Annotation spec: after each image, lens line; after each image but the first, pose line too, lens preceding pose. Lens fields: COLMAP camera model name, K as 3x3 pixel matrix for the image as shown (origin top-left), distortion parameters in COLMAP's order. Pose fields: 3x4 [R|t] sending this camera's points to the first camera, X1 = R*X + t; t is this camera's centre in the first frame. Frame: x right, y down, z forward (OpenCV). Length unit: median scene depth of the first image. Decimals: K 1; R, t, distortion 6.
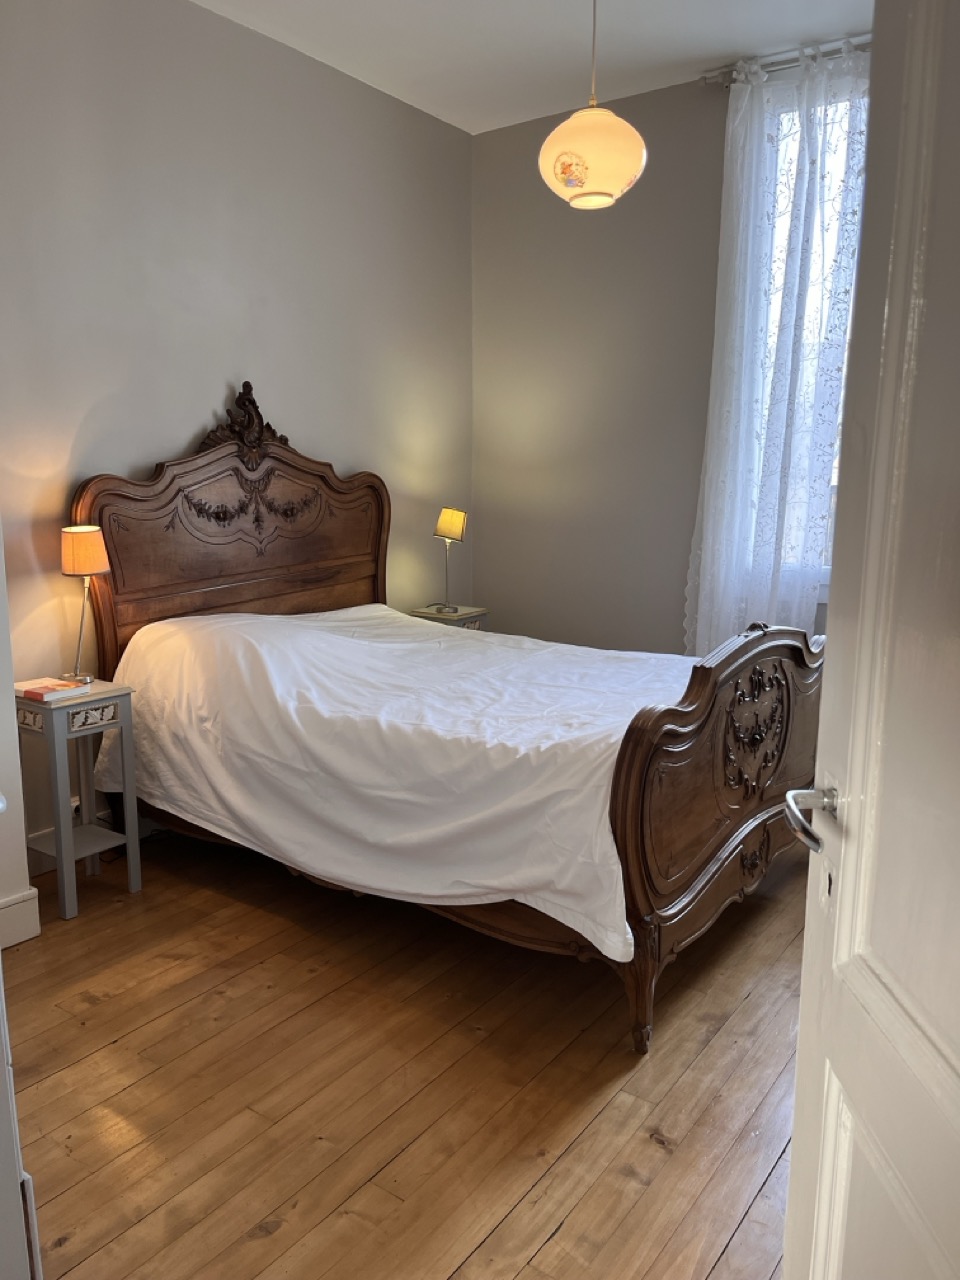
lens RADIAL K [[960.9, 0, 479.5], [0, 960.9, 634.9], [0, 0, 1]] dist [0.046715, -0.058682]
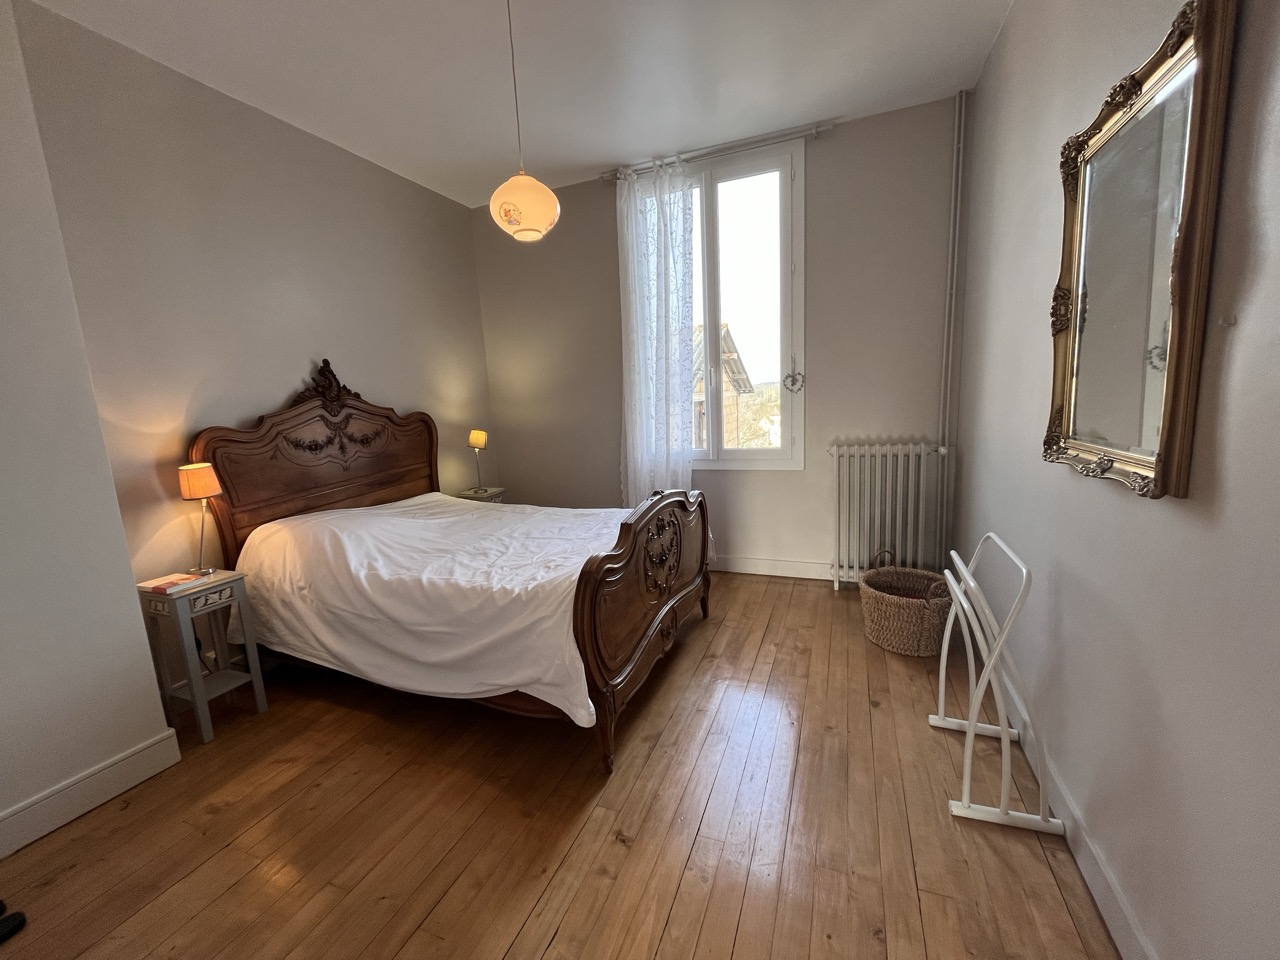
lens RADIAL K [[514.5, 0, 634.9], [0, 514.5, 480.1], [0, 0, 1]] dist [-0.003014, -0.000523]
pose [[0.972223, -0.088017, 0.216874, 0.054907], [0.090838, 0.995861, -0.003053, -0.029884], [-0.215708, 0.022668, 0.976195, 0.129518]]
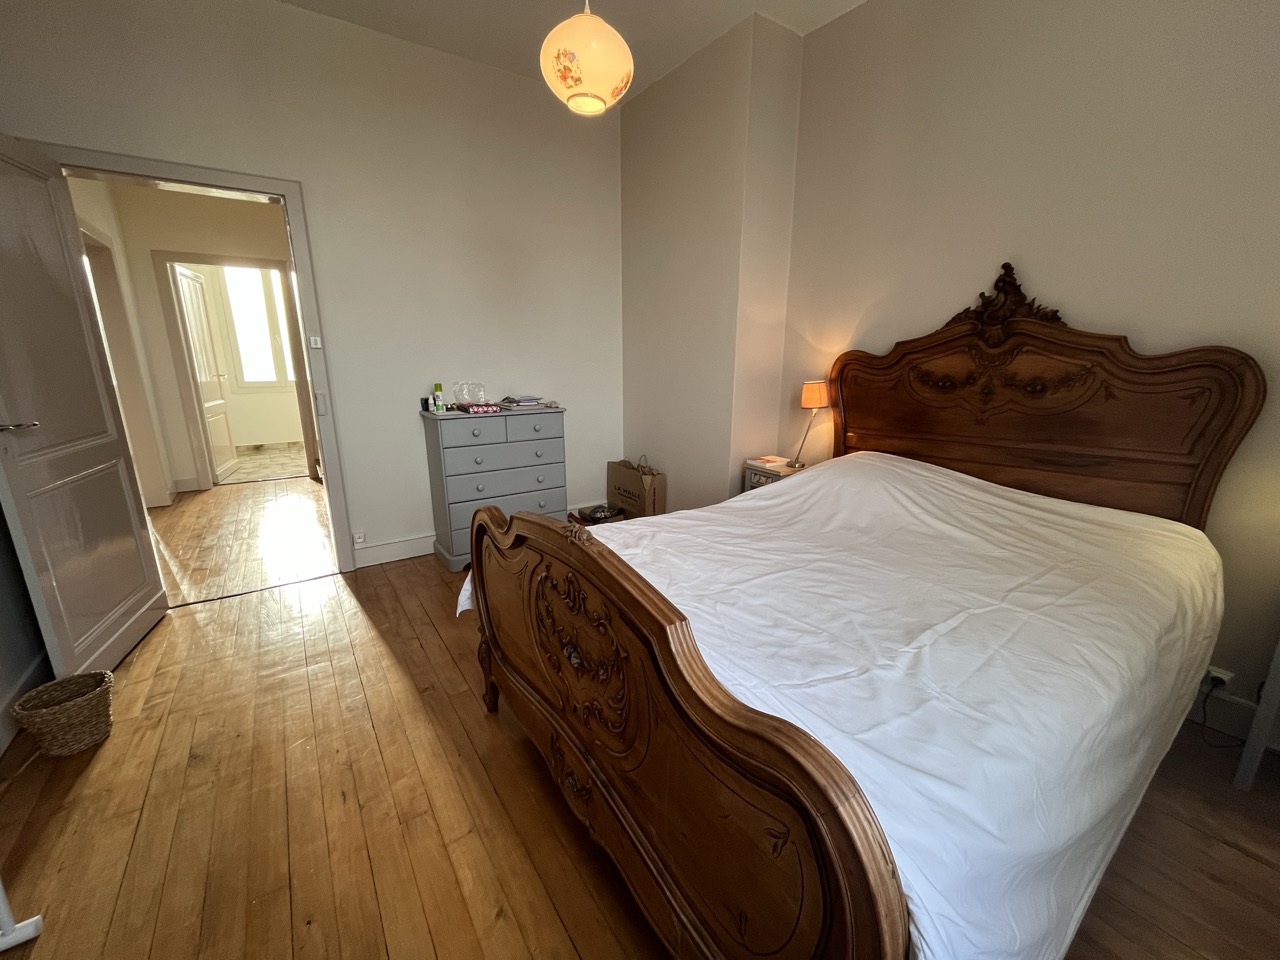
lens RADIAL K [[514.5, 0, 641.4], [0, 514.5, 481.9], [0, 0, 1]] dist [-0.003014, -0.000523]
pose [[-0.334494, 0.224266, -0.915324, 0.608610], [-0.162092, 0.943105, 0.290308, -0.168650], [0.928353, 0.245473, -0.279111, 1.075214]]
